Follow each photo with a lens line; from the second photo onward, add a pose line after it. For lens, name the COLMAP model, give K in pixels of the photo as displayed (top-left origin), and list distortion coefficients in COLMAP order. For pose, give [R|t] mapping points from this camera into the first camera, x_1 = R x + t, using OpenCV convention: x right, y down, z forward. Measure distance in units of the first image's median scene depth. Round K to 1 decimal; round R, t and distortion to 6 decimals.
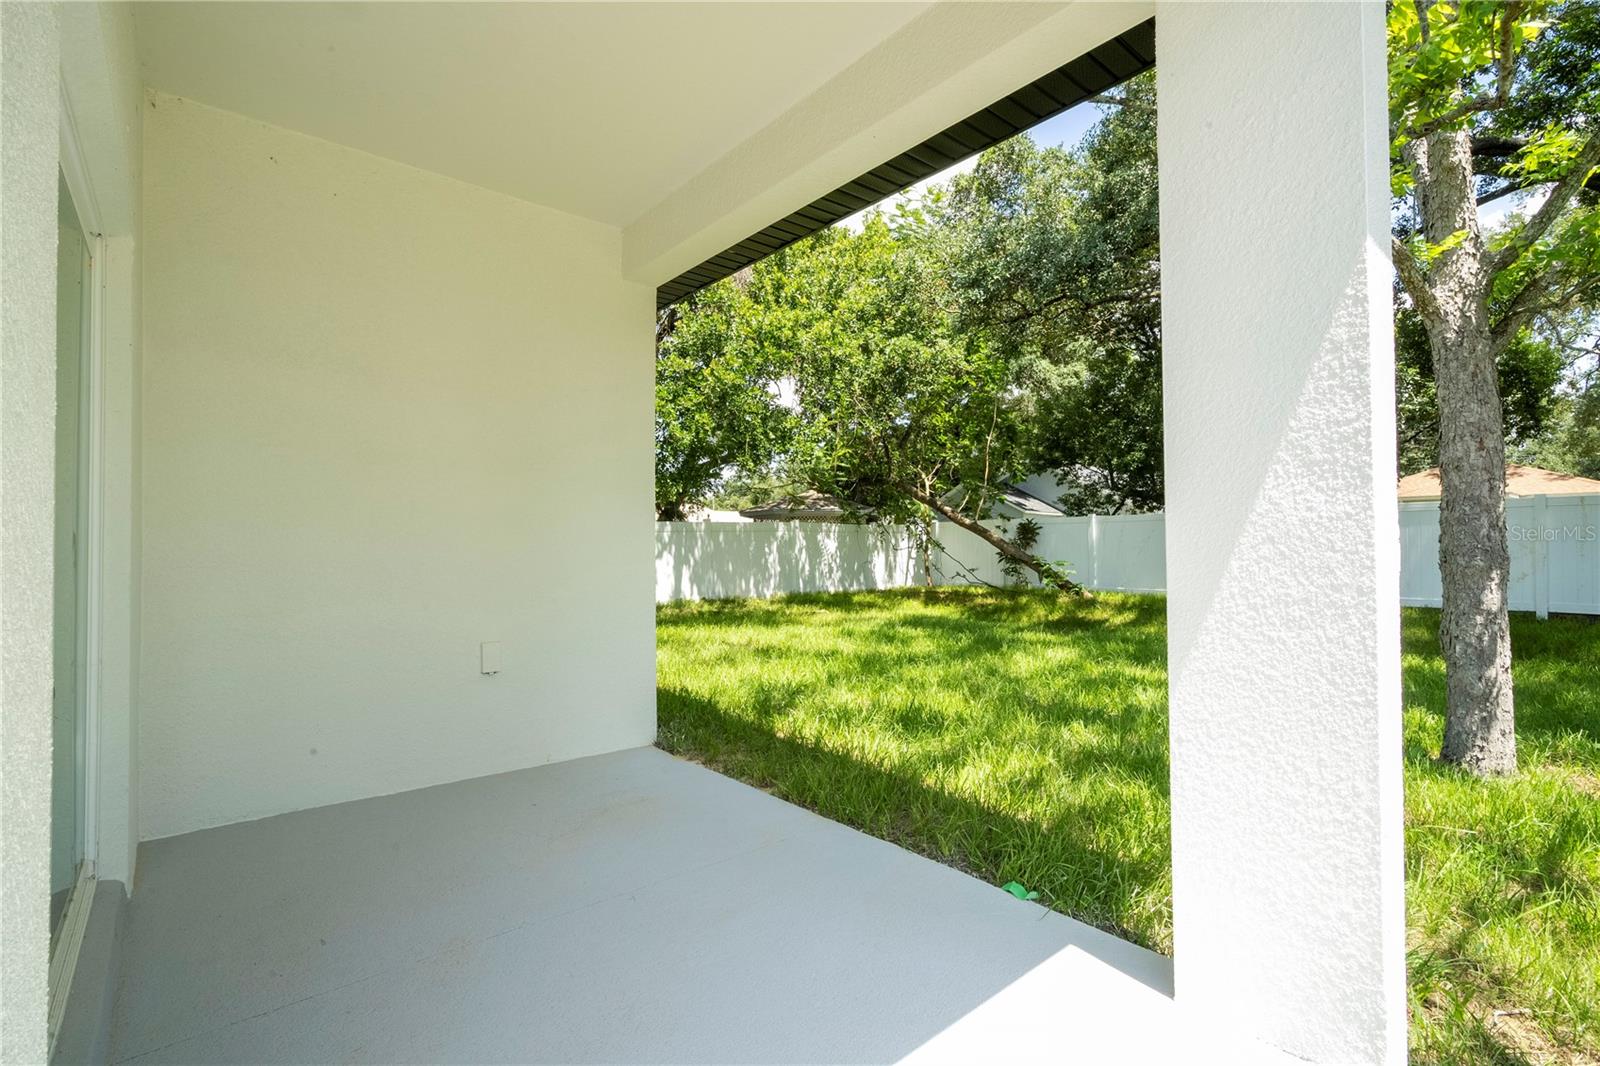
lens RADIAL K [[719.6, 0, 800.8], [0, 719.6, 533.1], [0, 0, 1]] dist [-0.007935, 0.004646]
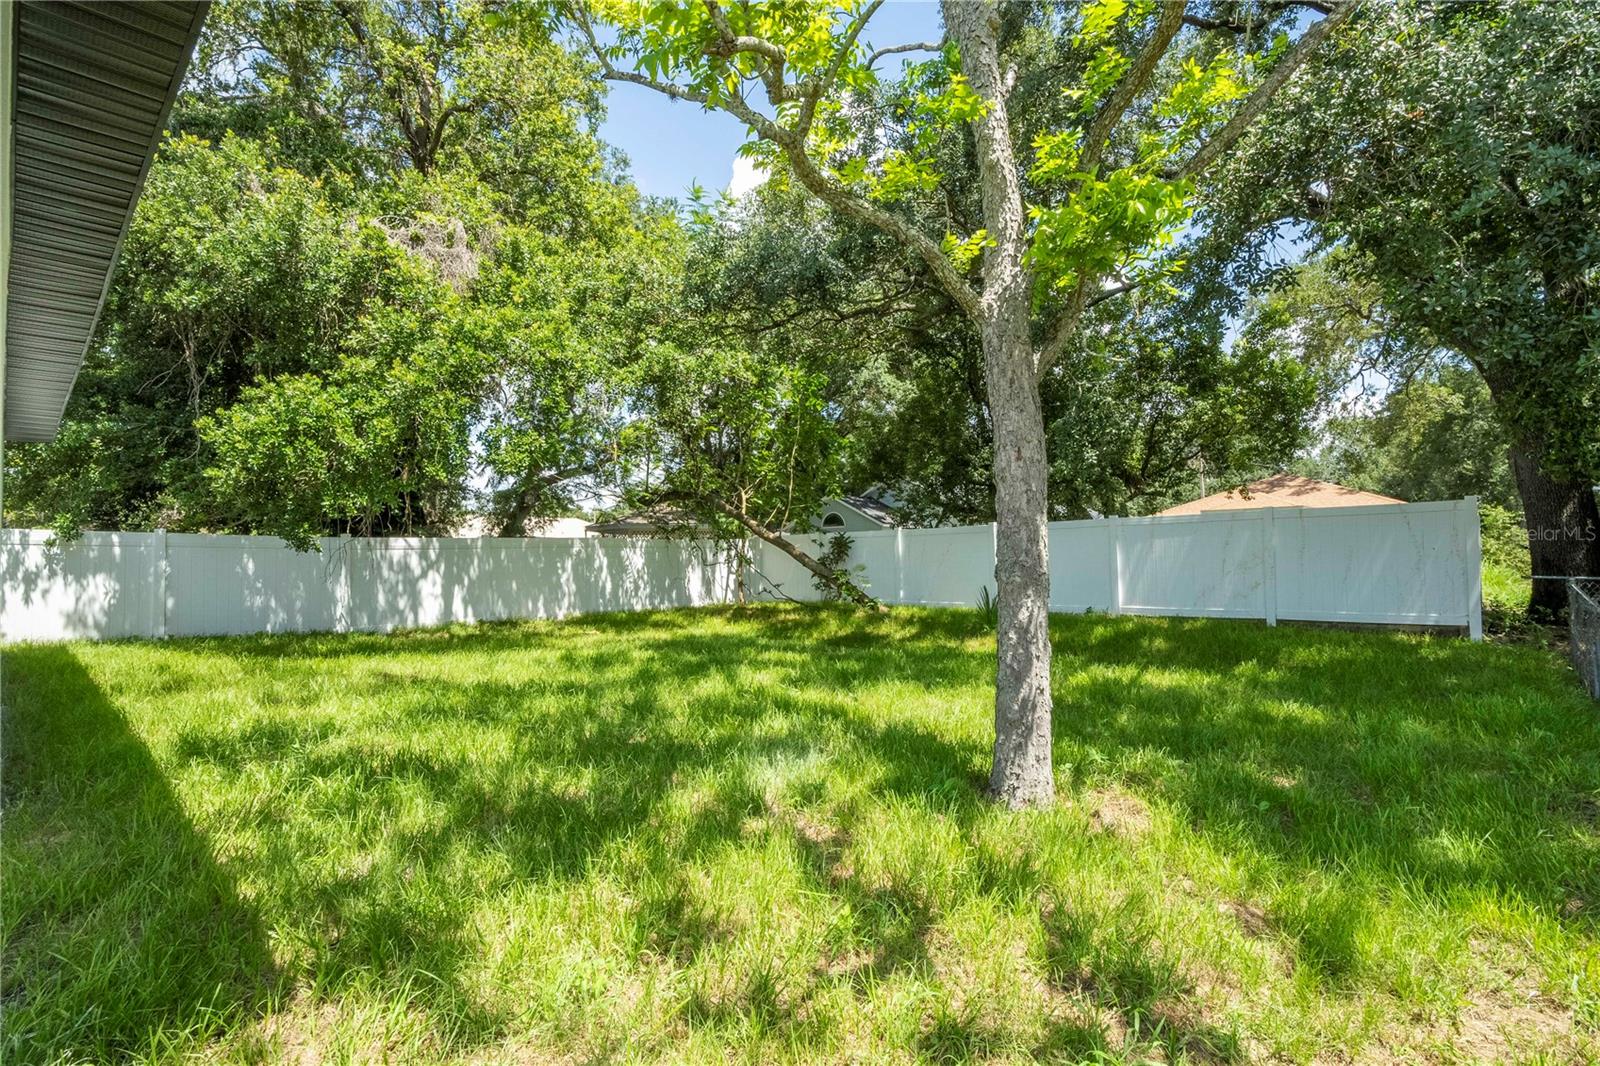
lens RADIAL K [[719.6, 0, 799.2], [0, 719.6, 534.0], [0, 0, 1]] dist [-0.007935, 0.004646]
pose [[0.992334, -0.005716, 0.123453, 0.148812], [0.007953, 0.999813, -0.017634, -0.000975], [-0.123330, 0.018481, 0.992194, 0.025242]]
